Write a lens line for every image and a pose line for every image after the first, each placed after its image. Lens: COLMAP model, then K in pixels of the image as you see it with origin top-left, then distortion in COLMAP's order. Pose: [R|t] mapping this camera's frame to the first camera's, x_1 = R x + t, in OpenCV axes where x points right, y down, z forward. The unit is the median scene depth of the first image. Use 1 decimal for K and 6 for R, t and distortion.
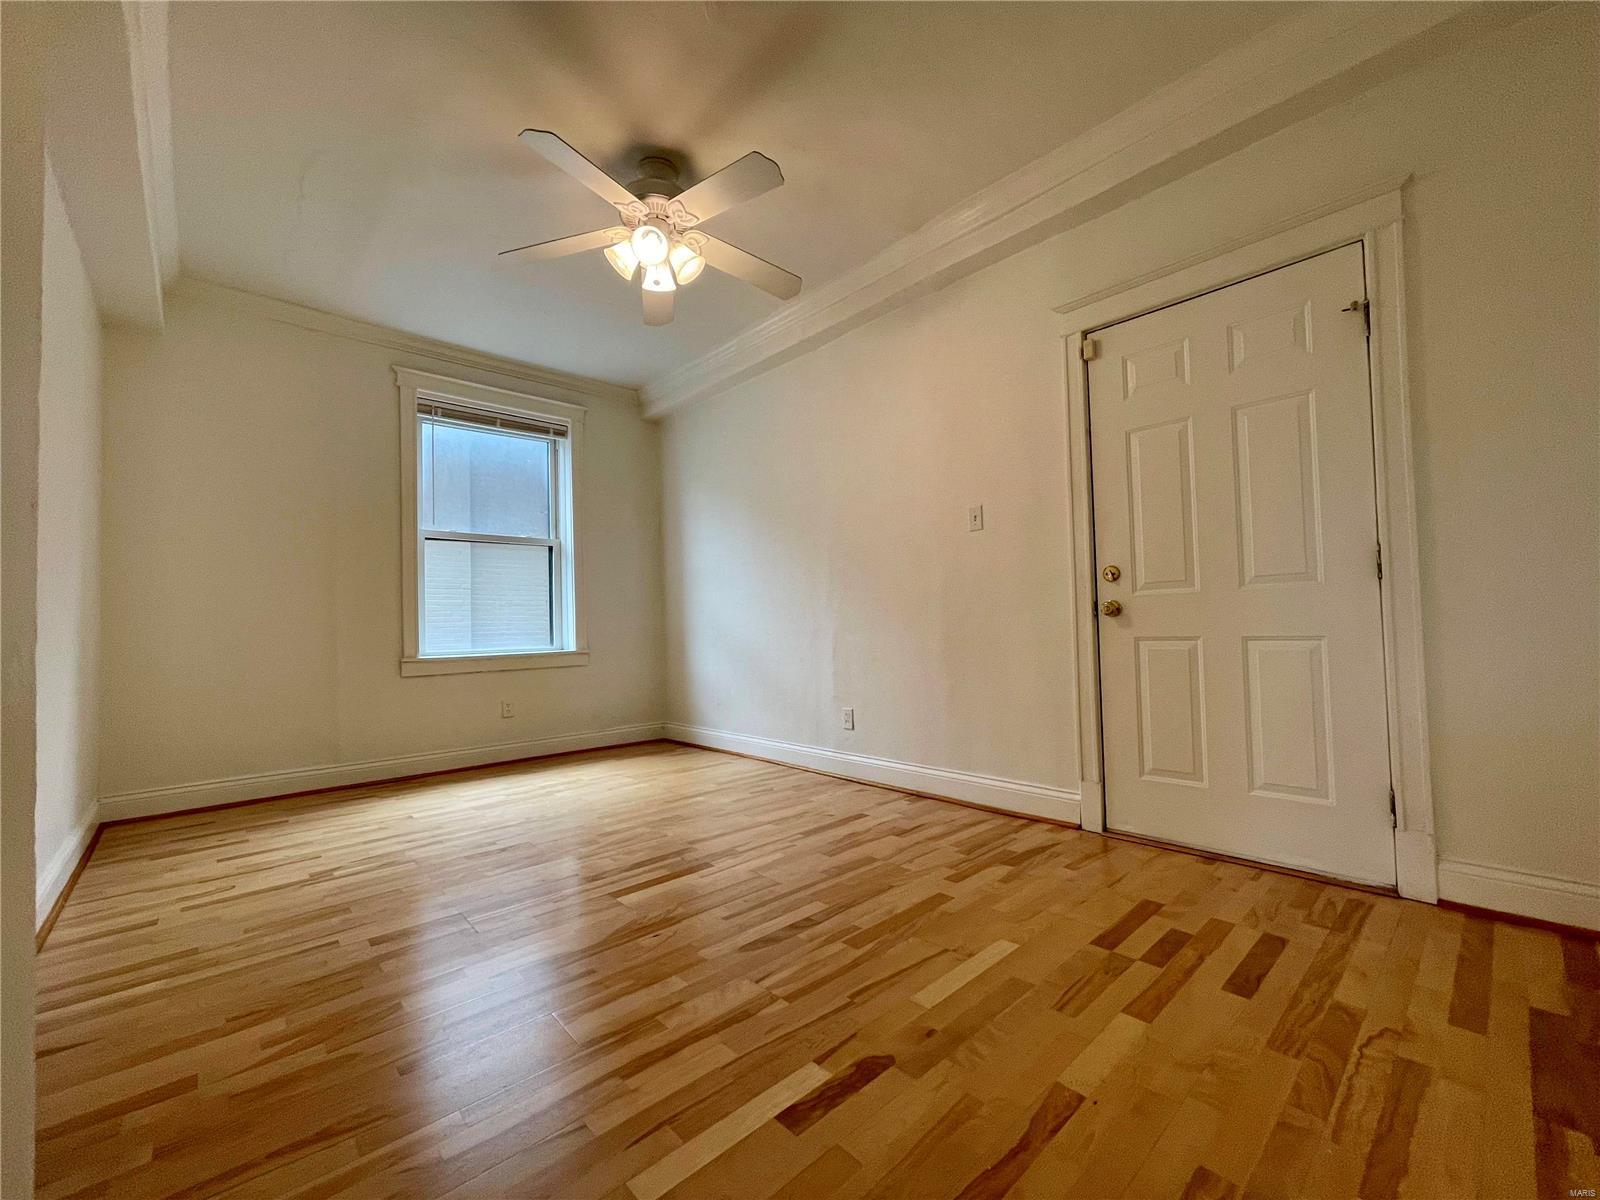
lens RADIAL K [[663.6, 0, 794.6], [0, 663.6, 606.1], [0, 0, 1]] dist [-0.001857, -0.000136]
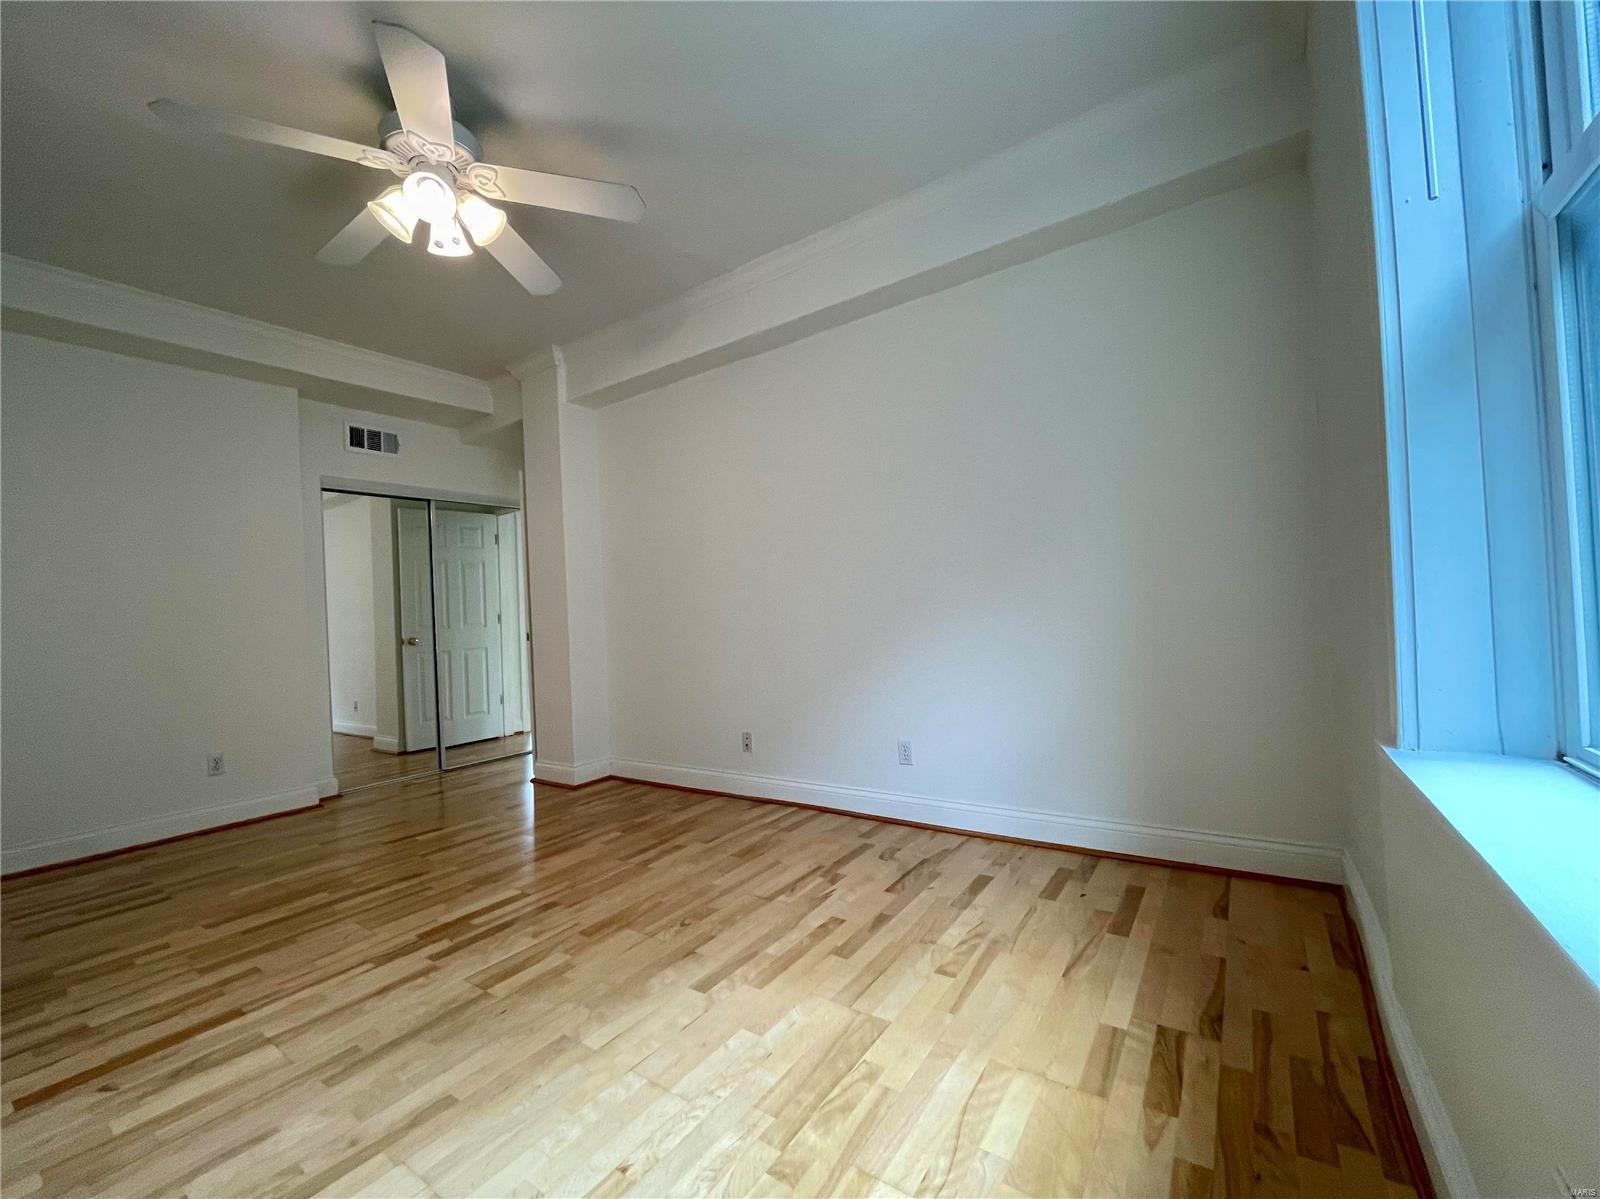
lens RADIAL K [[663.6, 0, 794.6], [0, 663.6, 605.6], [0, 0, 1]] dist [-0.001857, -0.000136]
pose [[-0.972982, 0.070247, -0.219934, -0.453707], [0.079994, 0.996155, -0.035718, 0.015119], [0.216579, -0.052346, -0.974861, 2.000685]]
